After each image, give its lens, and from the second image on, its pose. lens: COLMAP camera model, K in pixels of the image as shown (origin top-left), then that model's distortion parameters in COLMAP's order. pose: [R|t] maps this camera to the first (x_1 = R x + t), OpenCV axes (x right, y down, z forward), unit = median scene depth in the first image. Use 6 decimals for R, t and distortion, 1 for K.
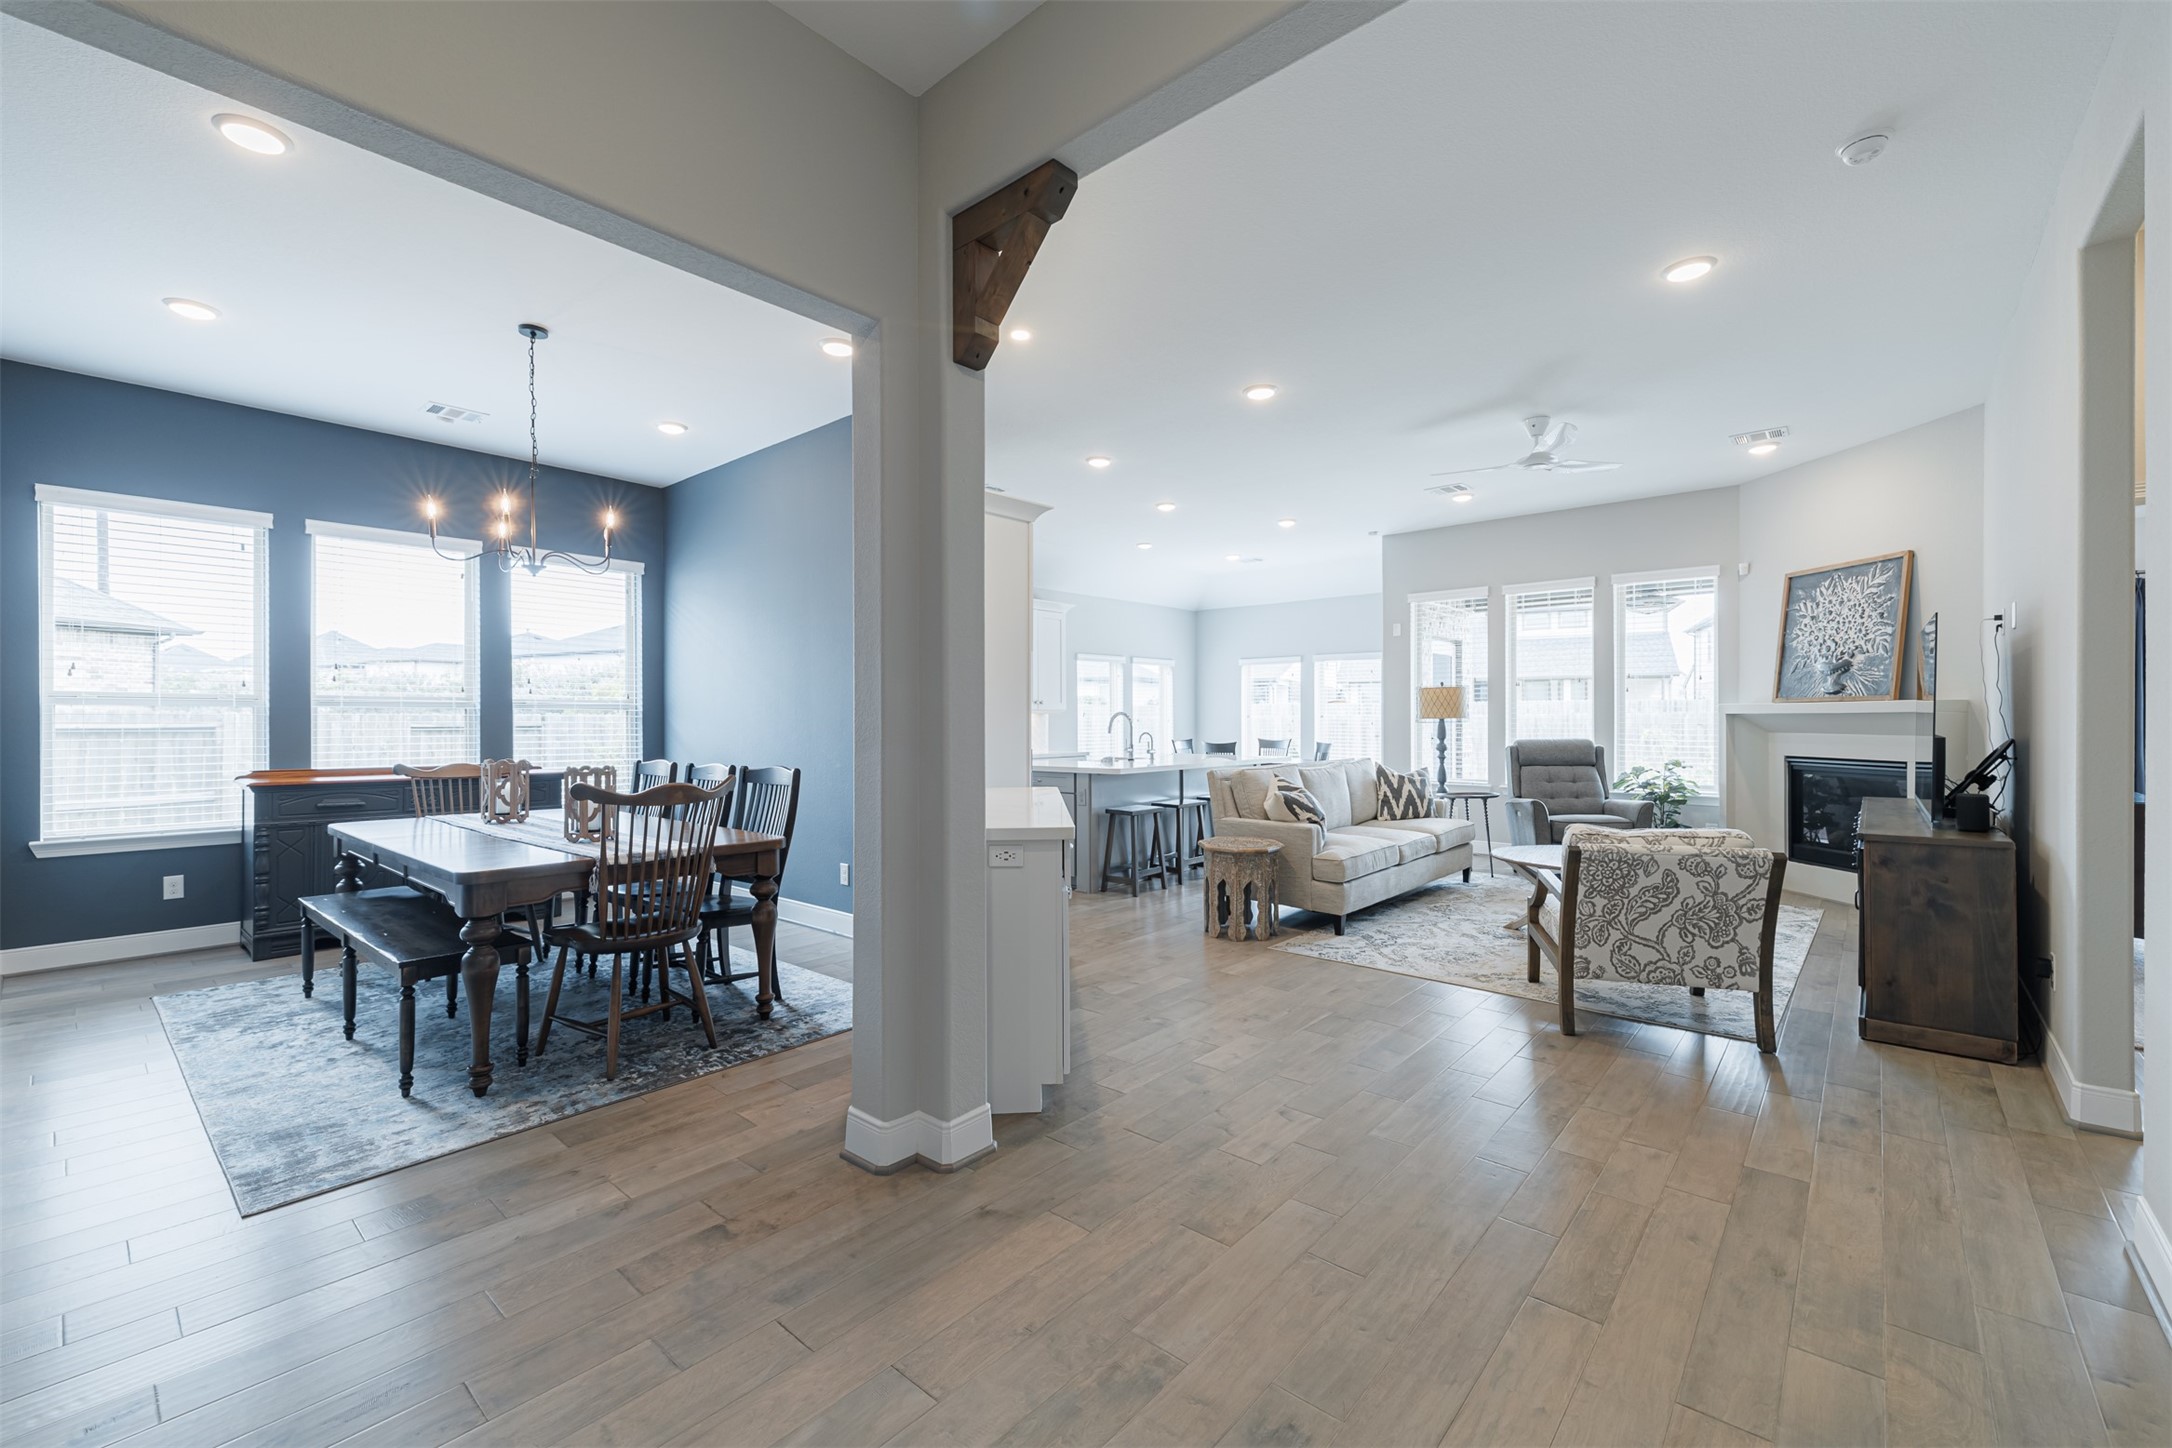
lens RADIAL K [[909.1, 0, 1078.3], [0, 909.1, 719.7], [0, 0, 1]] dist [0.008346, -0.000536]
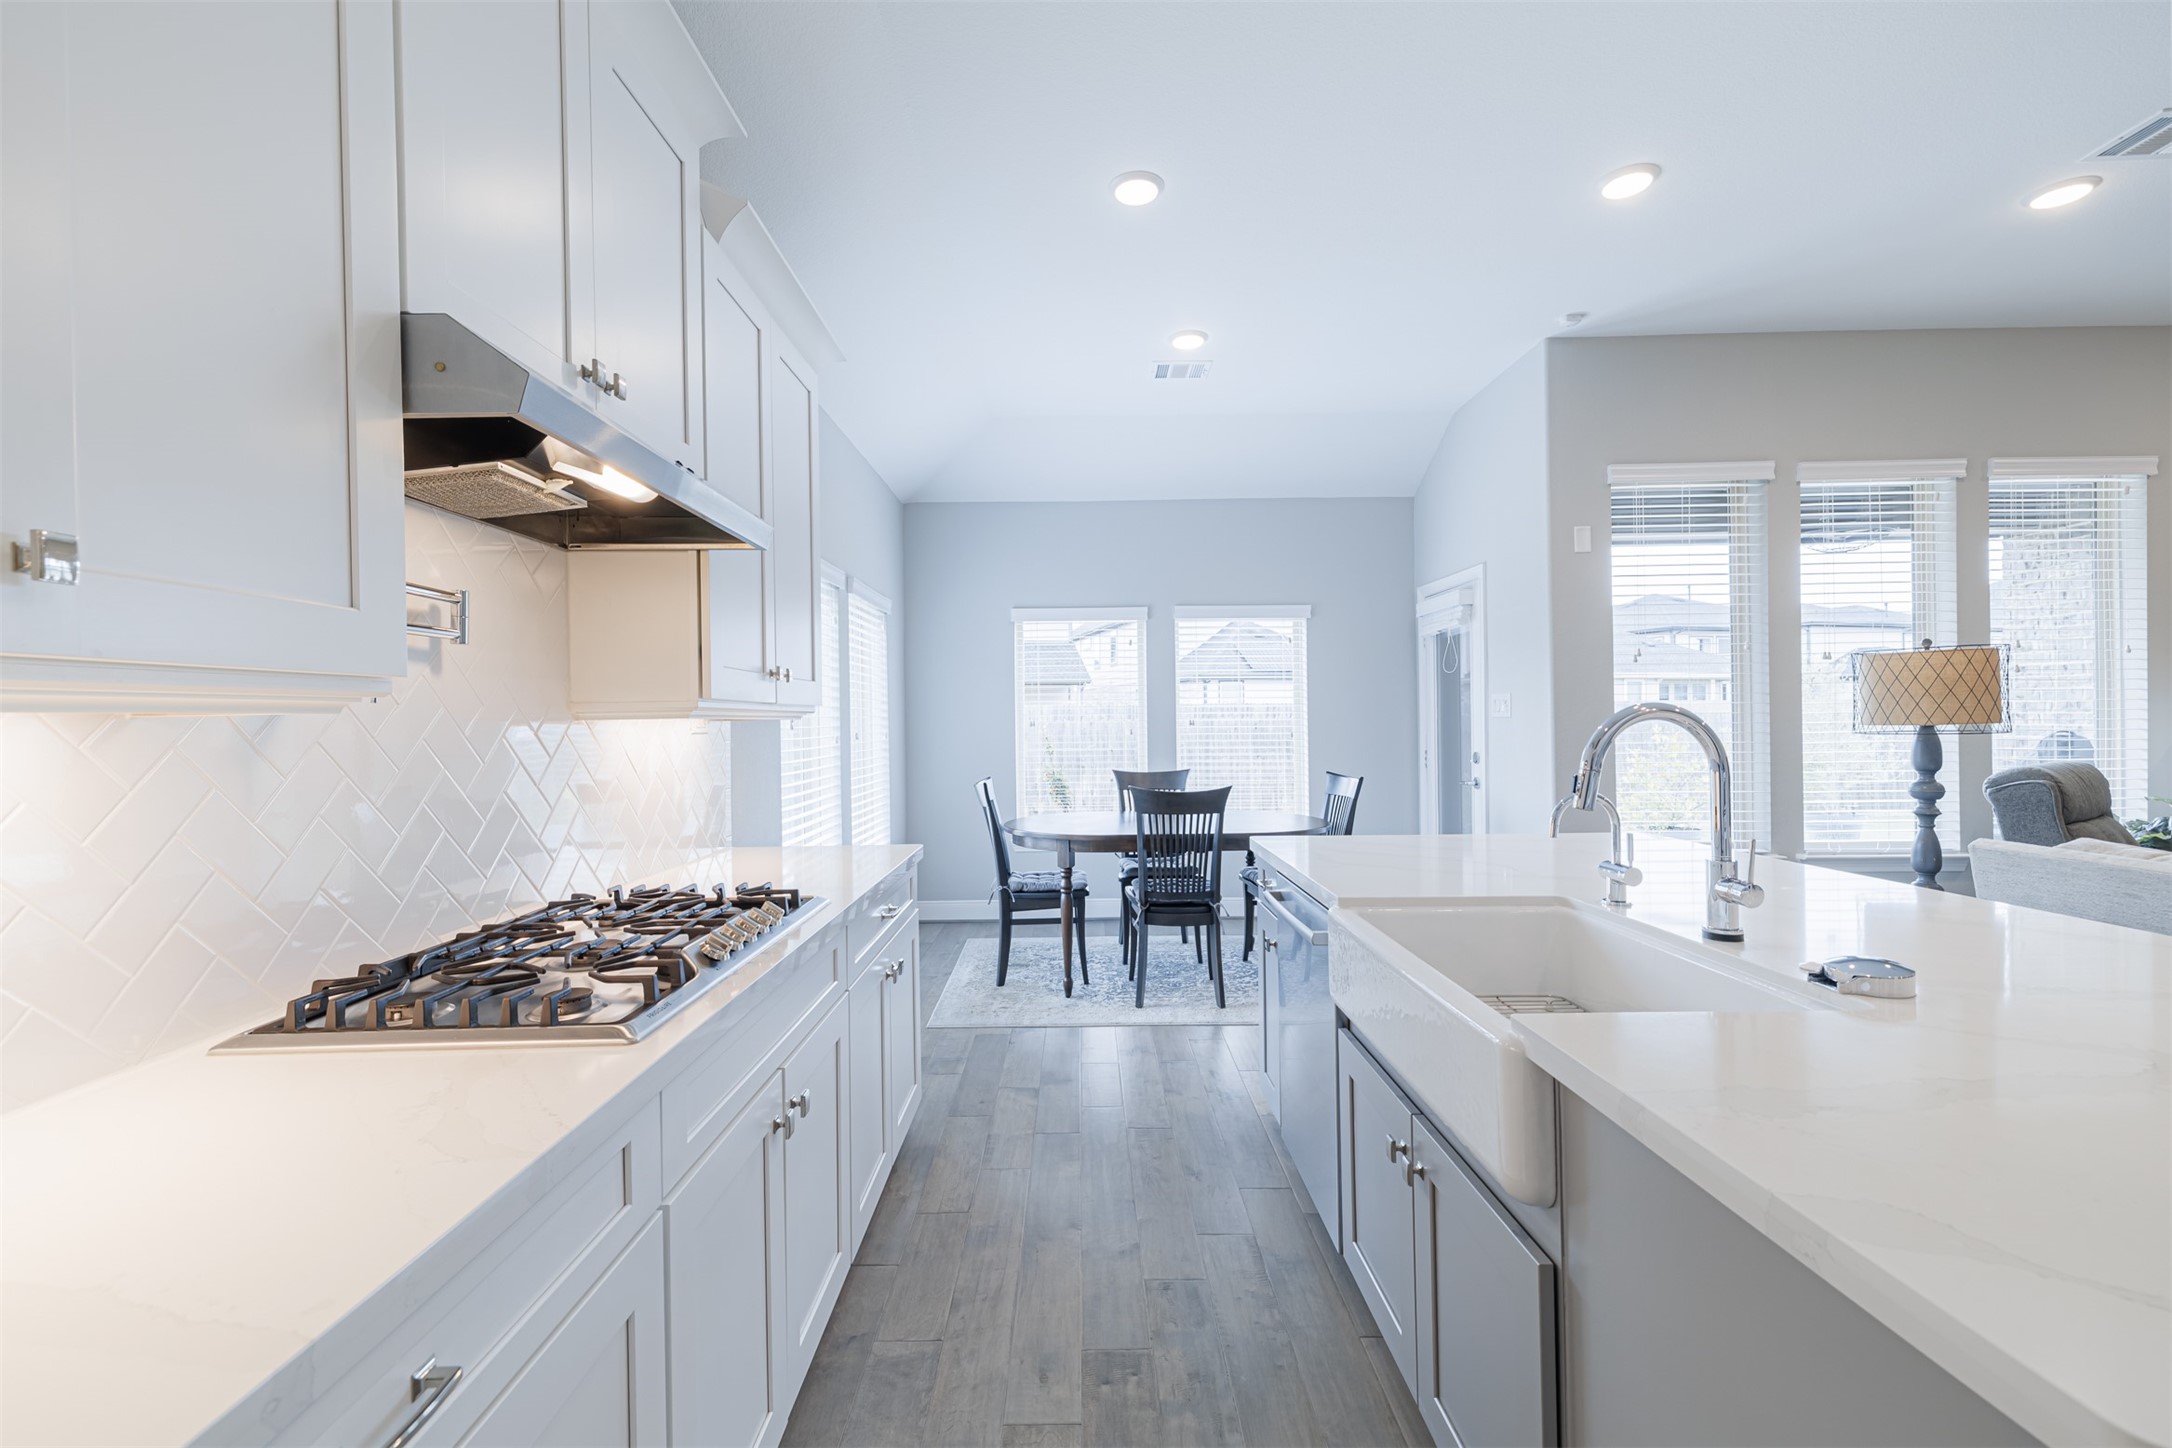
lens RADIAL K [[922.2, 0, 1089.8], [0, 922.2, 721.5], [0, 0, 1]] dist [-0.012433, 0.014894]
pose [[0.752573, -0.003690, 0.658498, -0.253649], [0.009970, 0.999934, -0.005792, -0.005295], [-0.658433, 0.010924, 0.752560, 1.272303]]
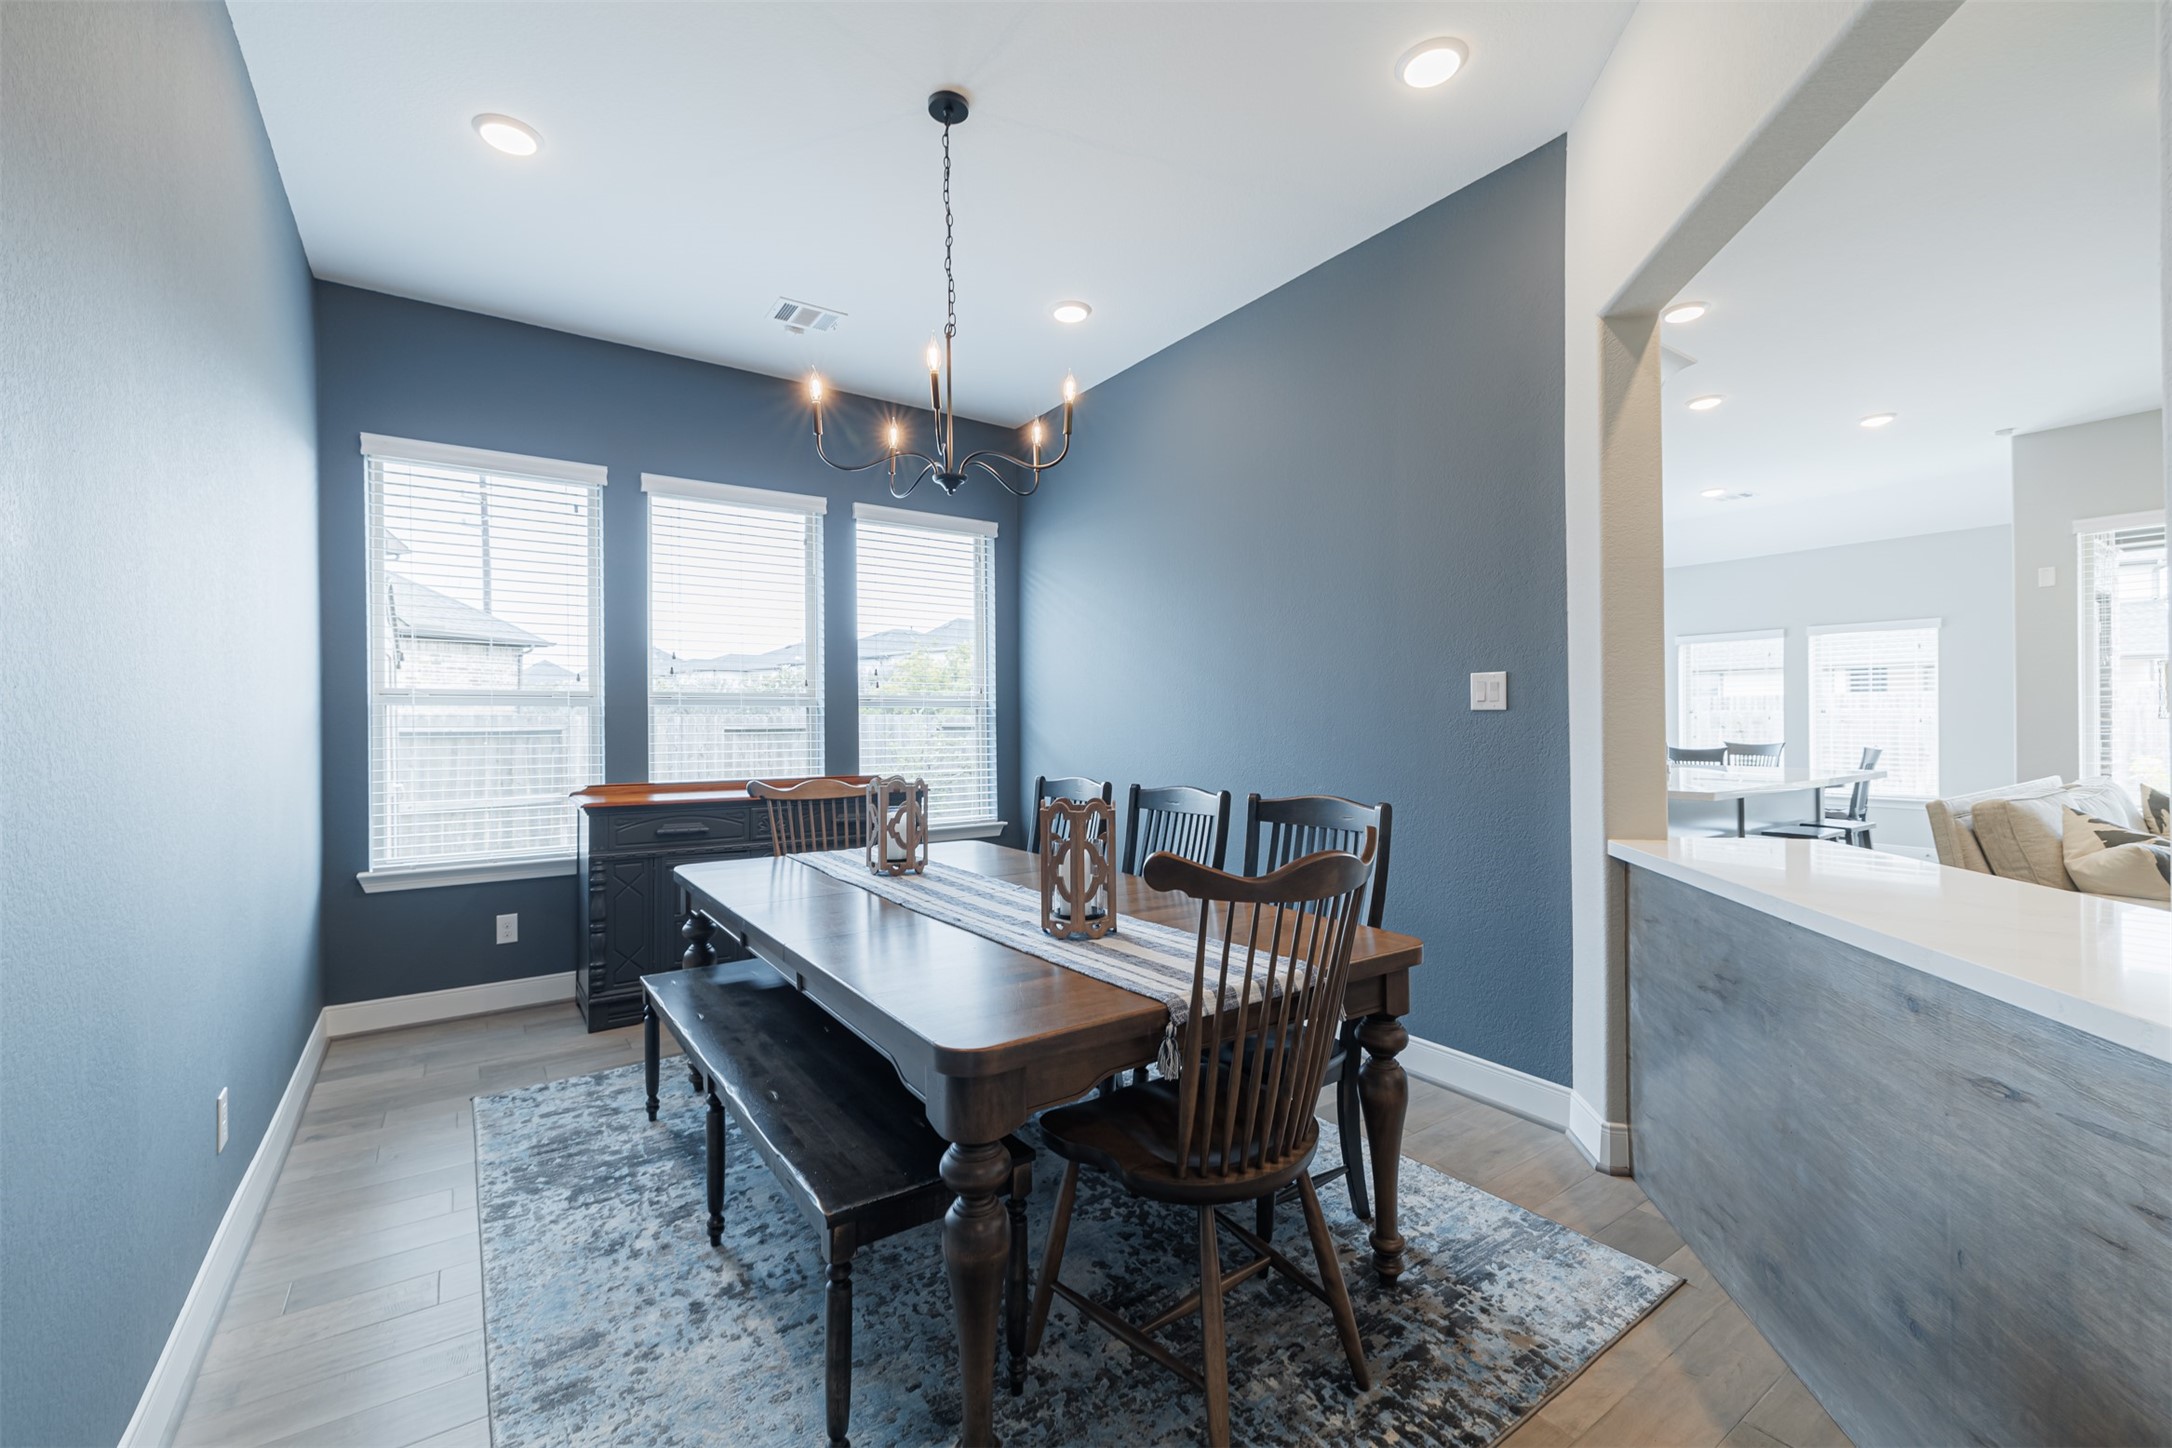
lens RADIAL K [[909.1, 0, 1078.3], [0, 909.1, 719.7], [0, 0, 1]] dist [0.008346, -0.000536]
pose [[0.969953, -0.004634, -0.243249, -0.261314], [0.004989, 0.999987, 0.000844, -0.000569], [0.243242, -0.002033, 0.969964, 0.296717]]
